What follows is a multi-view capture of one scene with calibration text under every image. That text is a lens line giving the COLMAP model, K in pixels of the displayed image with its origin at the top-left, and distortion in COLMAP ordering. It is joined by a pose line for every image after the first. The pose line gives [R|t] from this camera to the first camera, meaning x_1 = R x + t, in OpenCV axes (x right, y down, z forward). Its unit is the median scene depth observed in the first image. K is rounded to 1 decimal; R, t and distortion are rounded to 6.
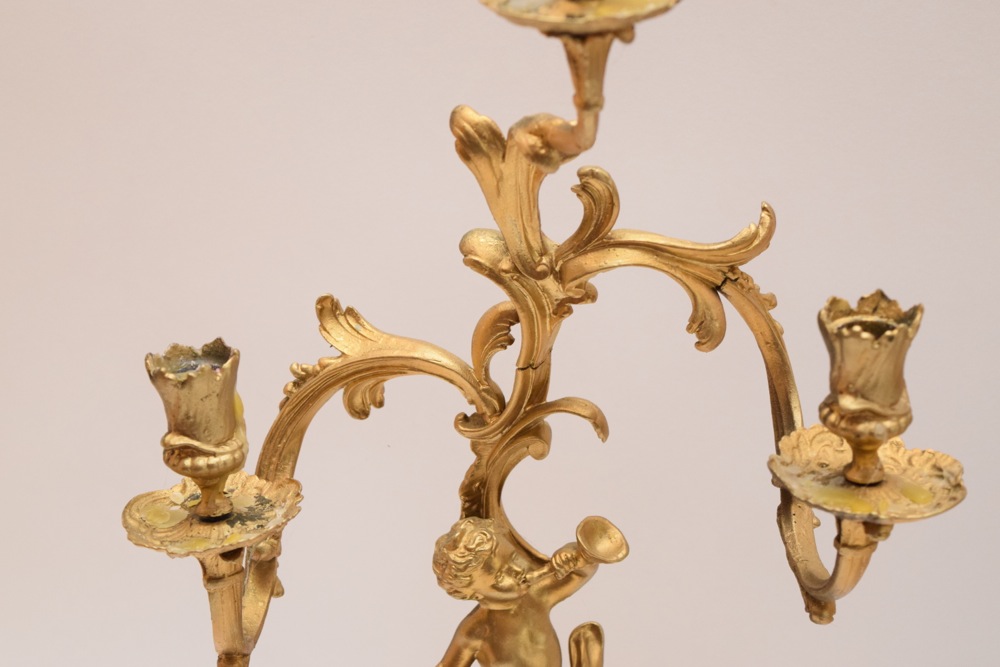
lens RADIAL K [[2254.1, 0, 500.0], [0, 2254.1, 333.5], [0, 0, 1]] dist [0.073249, 0.120093]
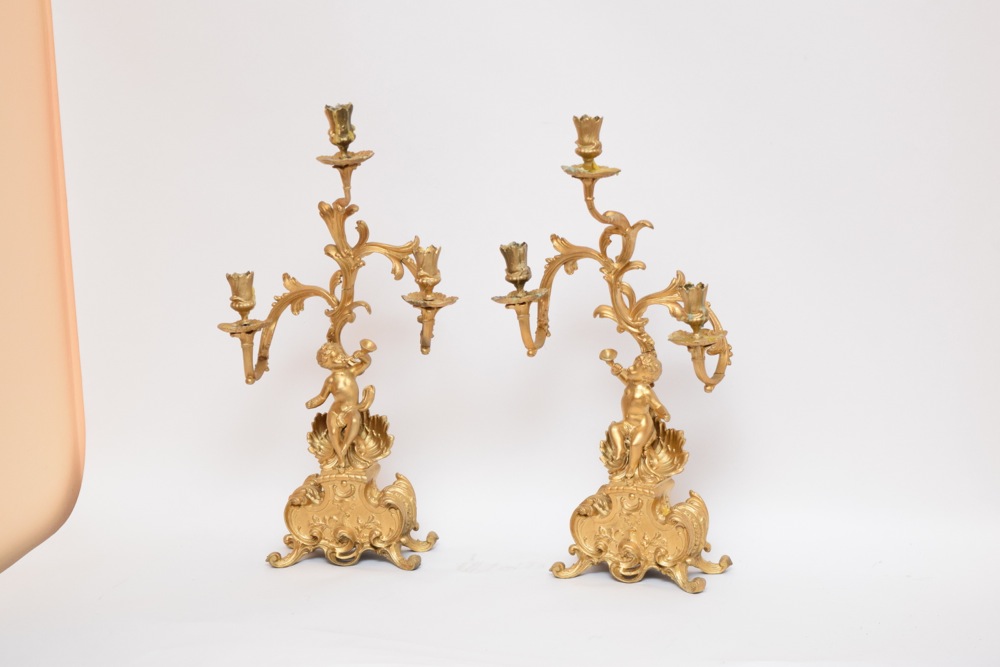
lens RADIAL K [[2254.1, 0, 500.0], [0, 2254.1, 333.5], [0, 0, 1]] dist [0.073249, 0.120093]
pose [[0.998055, 0.007873, -0.061844, 0.440591], [-0.021150, 0.975924, -0.217082, 0.786329], [0.058646, 0.217968, 0.974192, -2.144043]]
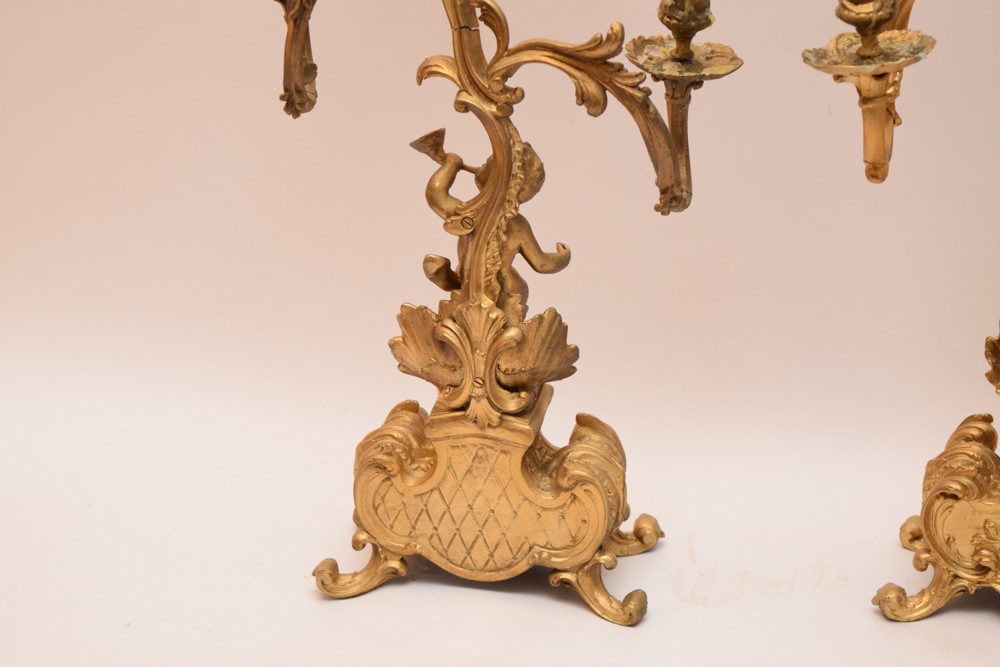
lens RADIAL K [[2254.1, 0, 500.0], [0, 2254.1, 333.5], [0, 0, 1]] dist [0.073249, 0.120093]
pose [[0.999808, 0.005256, 0.018880, 0.026177], [-0.005495, 0.999905, 0.012609, 0.210997], [-0.018812, -0.012711, 0.999742, -0.482603]]
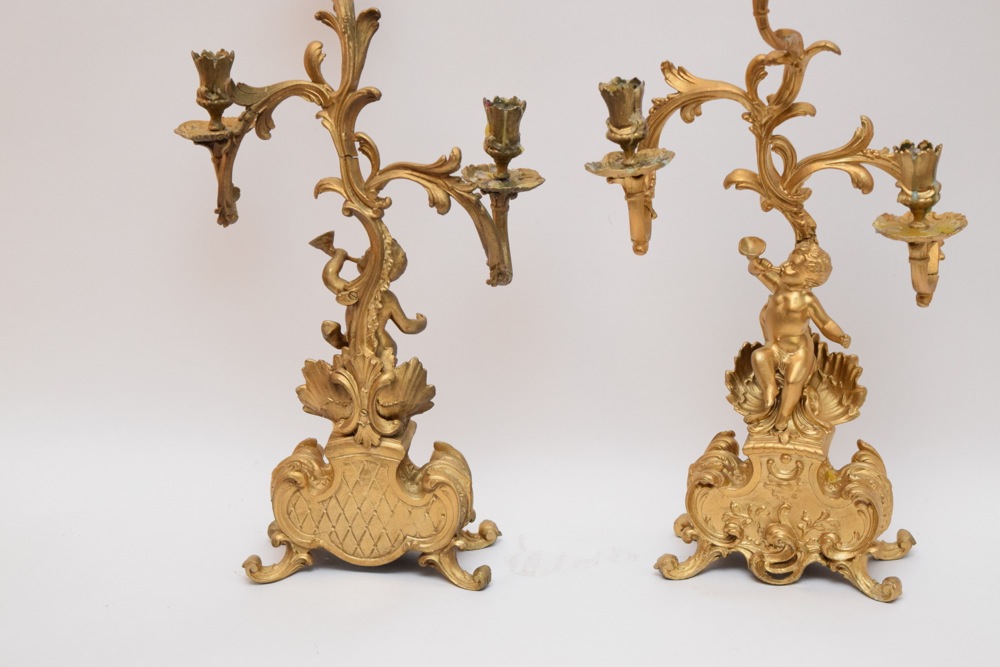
lens RADIAL K [[2254.1, 0, 500.0], [0, 2254.1, 333.5], [0, 0, 1]] dist [0.073249, 0.120093]
pose [[0.994740, -0.021682, 0.100106, -0.041717], [0.030961, 0.995270, -0.092087, 0.386655], [-0.097636, 0.094702, 0.990706, -1.059346]]
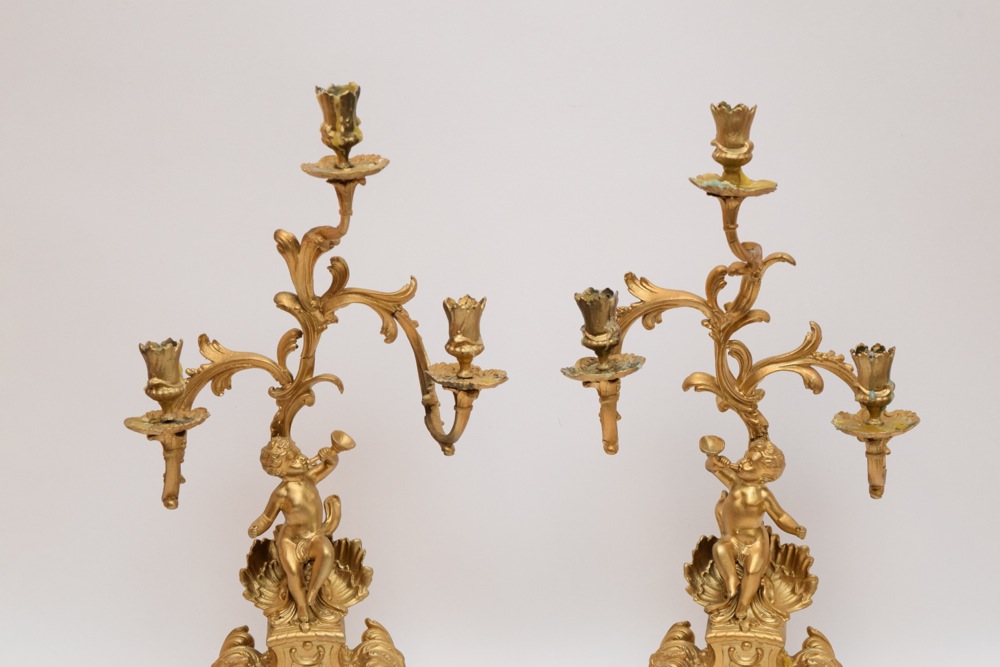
lens RADIAL K [[2254.1, 0, 500.0], [0, 2254.1, 333.5], [0, 0, 1]] dist [0.073249, 0.120093]
pose [[0.977381, -0.024283, 0.210089, -0.263609], [0.062780, 0.981922, -0.178571, 0.396820], [-0.201955, 0.187721, 0.961236, -1.130337]]
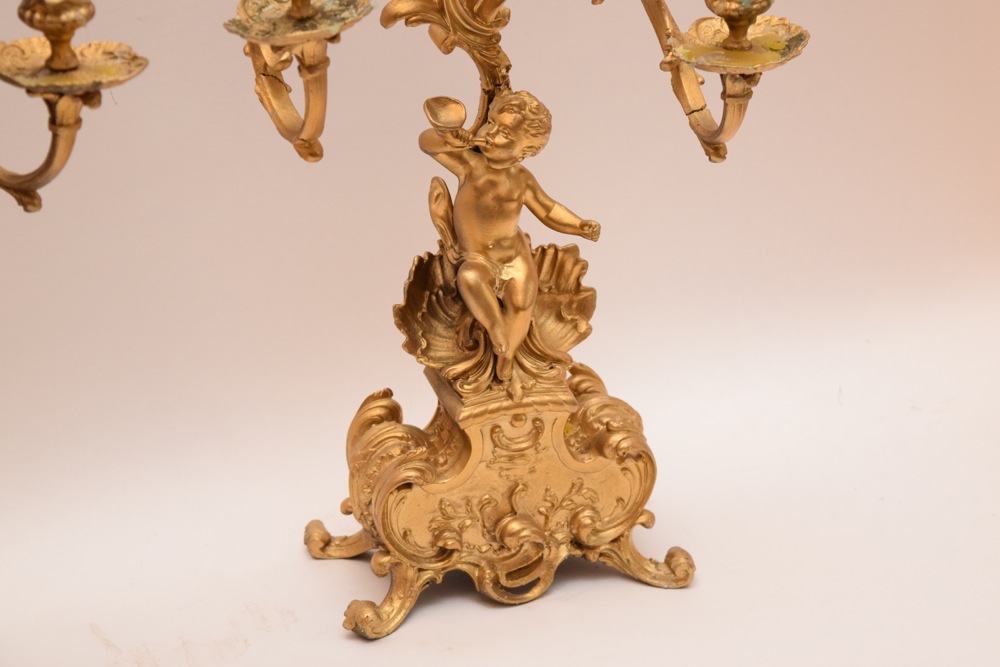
lens RADIAL K [[2254.1, 0, 500.0], [0, 2254.1, 333.5], [0, 0, 1]] dist [0.073249, 0.120093]
pose [[0.788816, -0.247685, 0.562514, -0.344286], [0.229915, 0.967673, 0.103673, 0.119273], [-0.570008, 0.047551, 0.820262, -0.123037]]
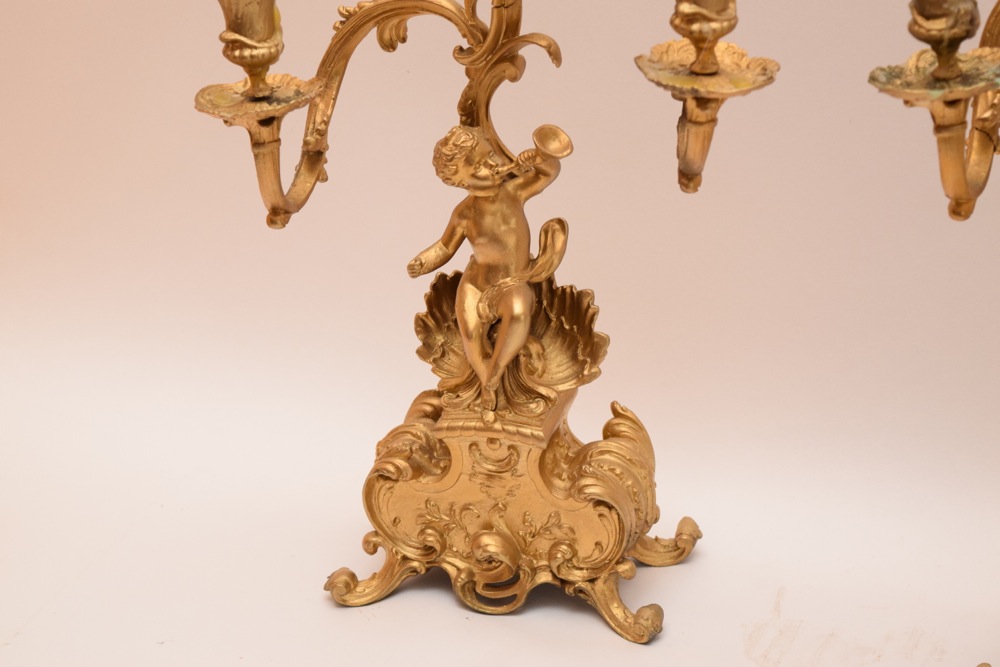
lens RADIAL K [[2254.1, 0, 500.0], [0, 2254.1, 333.5], [0, 0, 1]] dist [0.073249, 0.120093]
pose [[0.986956, 0.058201, -0.150105, 0.230177], [-0.051677, 0.997557, 0.047003, 0.149587], [0.152474, -0.038633, 0.987552, -0.338922]]
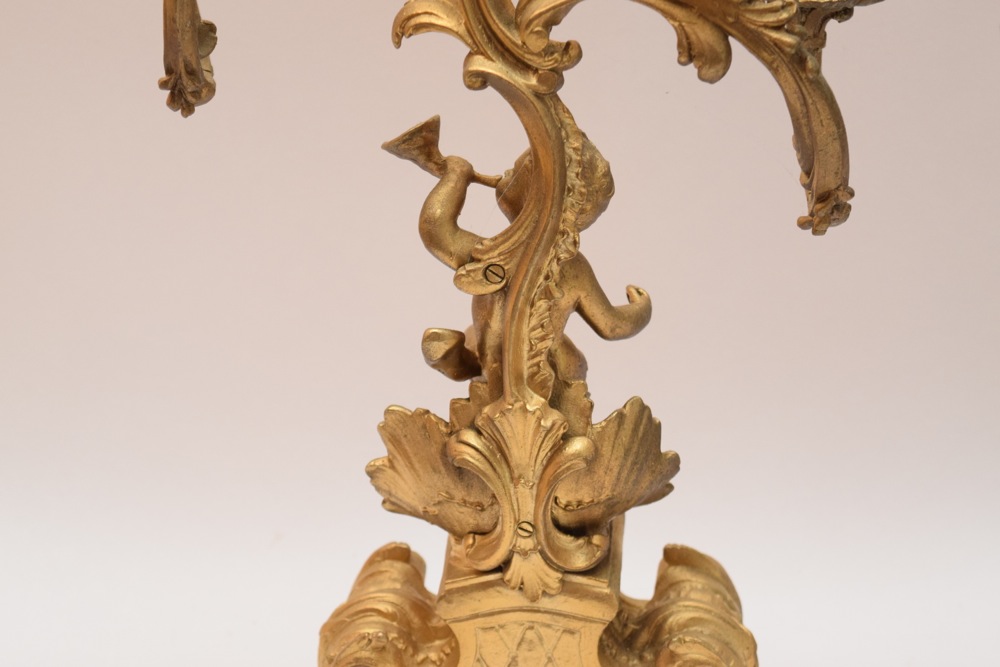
lens RADIAL K [[2254.1, 0, 500.0], [0, 2254.1, 333.5], [0, 0, 1]] dist [0.073249, 0.120093]
pose [[0.992237, -0.075658, 0.098698, -0.054966], [0.070683, 0.996092, 0.052968, 0.133638], [-0.102319, -0.045581, 0.993707, 0.122286]]
